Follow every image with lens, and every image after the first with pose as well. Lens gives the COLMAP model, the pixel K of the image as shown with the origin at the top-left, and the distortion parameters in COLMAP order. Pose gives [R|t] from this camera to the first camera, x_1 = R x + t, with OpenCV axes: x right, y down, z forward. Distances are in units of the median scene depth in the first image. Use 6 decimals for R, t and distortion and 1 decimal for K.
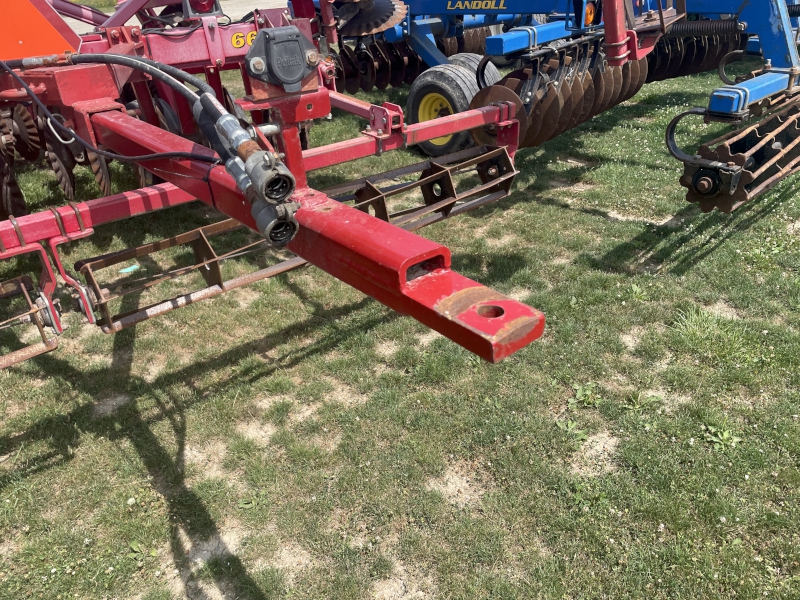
lens RADIAL K [[582.2, 0, 396.4], [0, 582.2, 297.2], [0, 0, 1]] dist [0.001072, -0.003191]
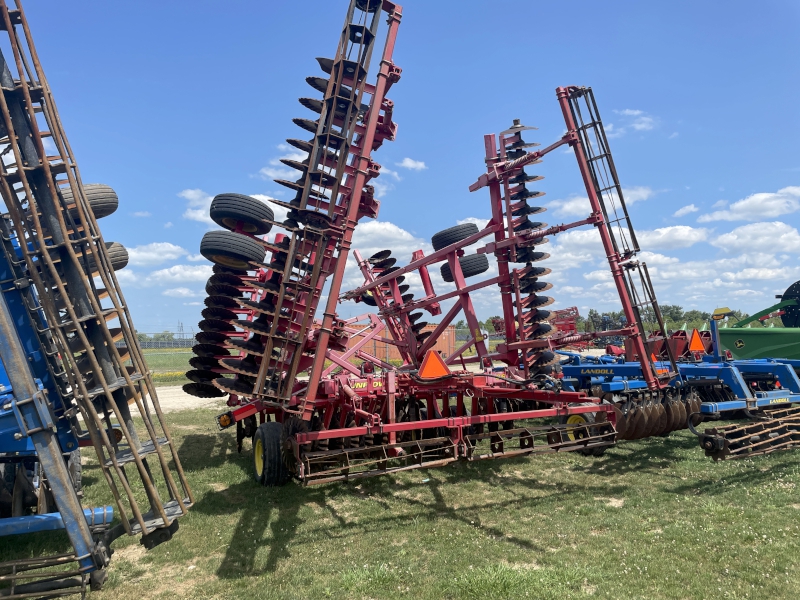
lens RADIAL K [[582.2, 0, 396.4], [0, 582.2, 297.2], [0, 0, 1]] dist [0.001072, -0.003191]
pose [[0.974748, 0.005900, -0.223228, -0.090648], [-0.130991, 0.824702, -0.550189, 0.494137], [0.180851, 0.565536, 0.804650, -0.901206]]
